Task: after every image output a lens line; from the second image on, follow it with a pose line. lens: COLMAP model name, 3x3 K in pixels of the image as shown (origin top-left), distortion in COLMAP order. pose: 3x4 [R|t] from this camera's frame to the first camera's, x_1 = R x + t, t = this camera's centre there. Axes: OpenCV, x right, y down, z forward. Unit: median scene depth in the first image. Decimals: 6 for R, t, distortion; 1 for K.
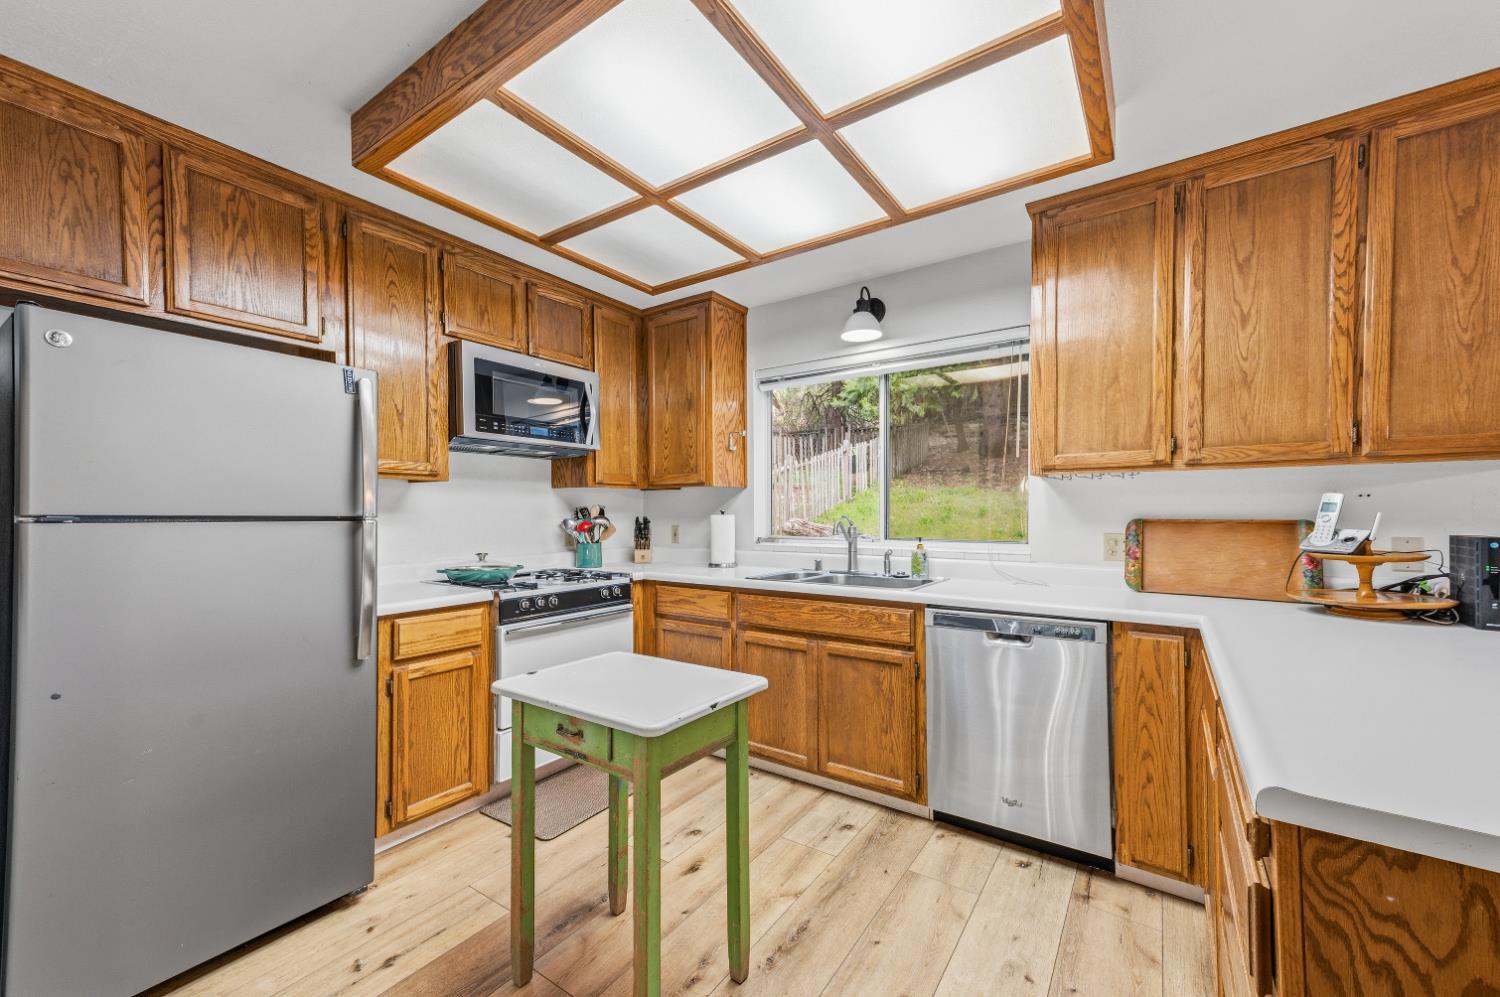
lens RADIAL K [[593.9, 0, 752.7], [0, 593.9, 516.2], [0, 0, 1]] dist [0.021663, -0.000146]
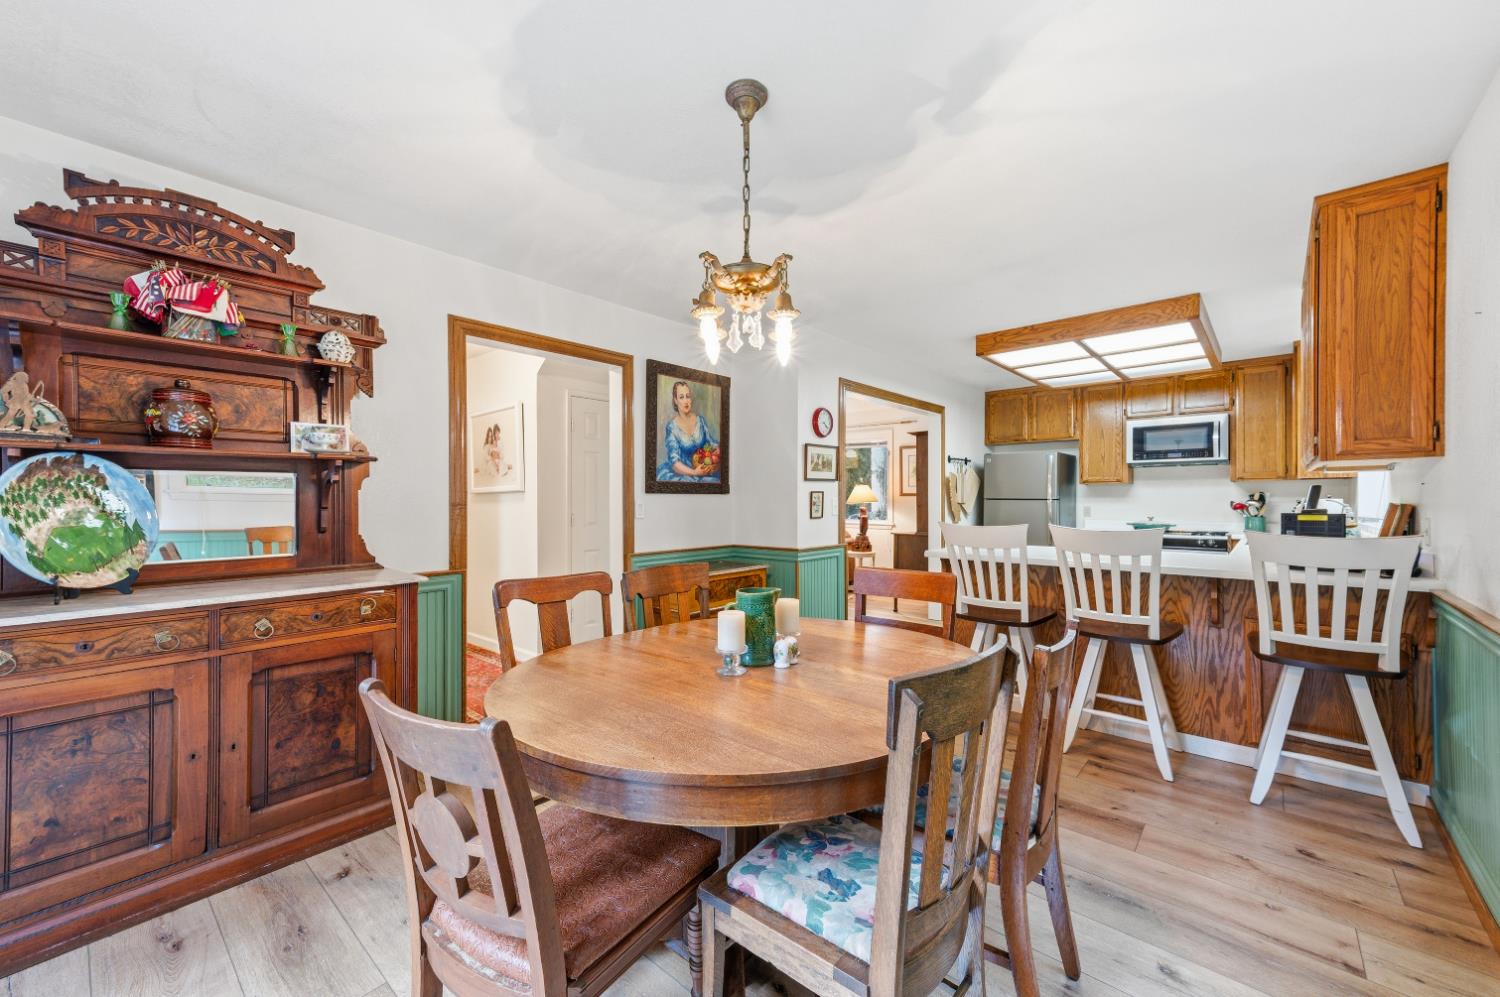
lens RADIAL K [[593.9, 0, 755.6], [0, 593.9, 497.3], [0, 0, 1]] dist [0.021663, -0.000146]
pose [[-0.102747, 0.000264, -0.994707, 1.965023], [-0.004476, 0.999990, 0.000728, -0.002029], [0.994697, 0.004527, -0.102745, -0.166541]]
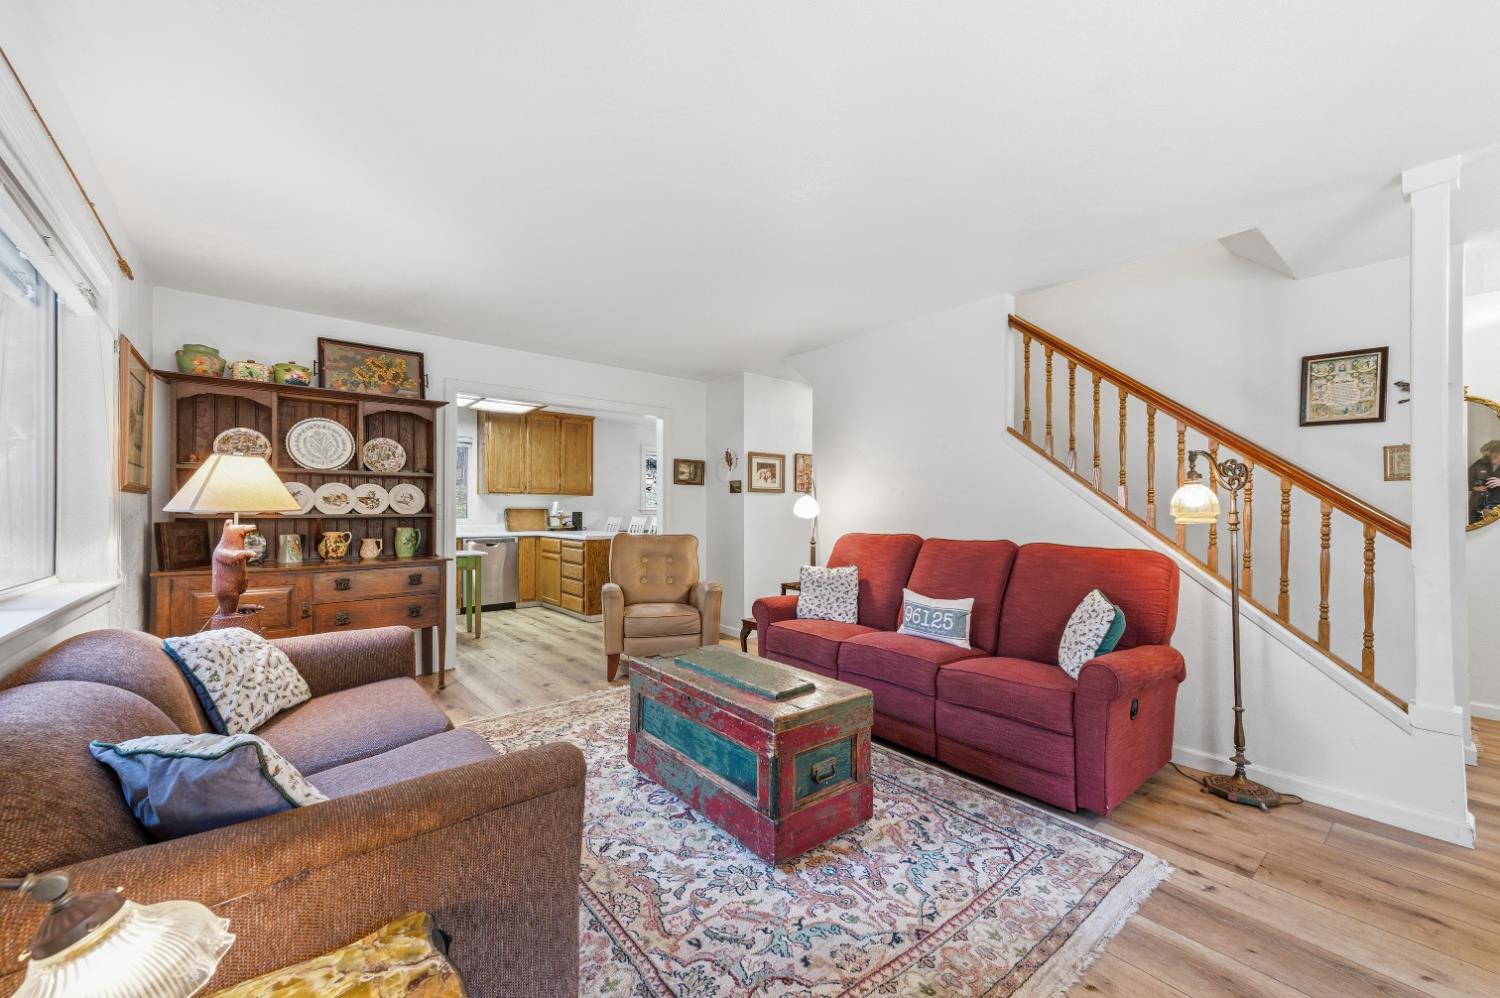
lens RADIAL K [[593.9, 0, 751.4], [0, 593.9, 504.0], [0, 0, 1]] dist [0.021663, -0.000146]
pose [[0.267221, 0.010902, 0.963574, -1.959500], [-0.001645, 0.999940, -0.010858, 0.012078], [-0.963634, 0.001316, 0.267223, -1.035019]]
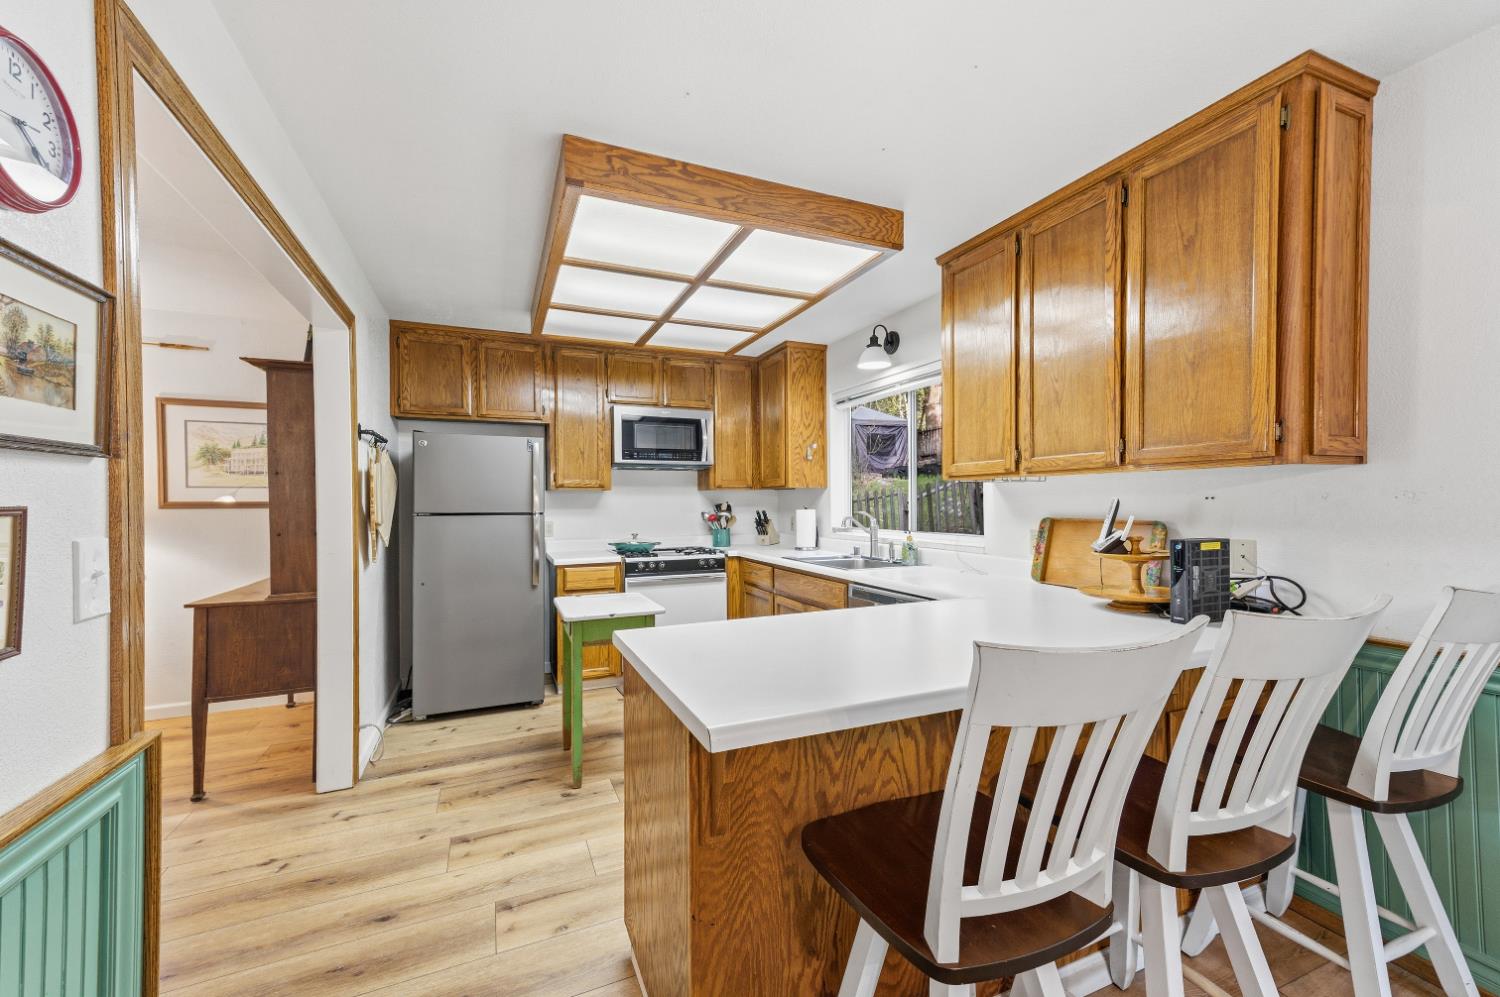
lens RADIAL K [[593.9, 0, 747.9], [0, 593.9, 506.2], [0, 0, 1]] dist [0.021663, -0.000146]
pose [[0.849662, 0.001098, -0.527326, 0.725219], [0.001046, 0.999992, 0.003769, -0.020637], [0.527326, -0.003754, 0.849655, -0.220000]]
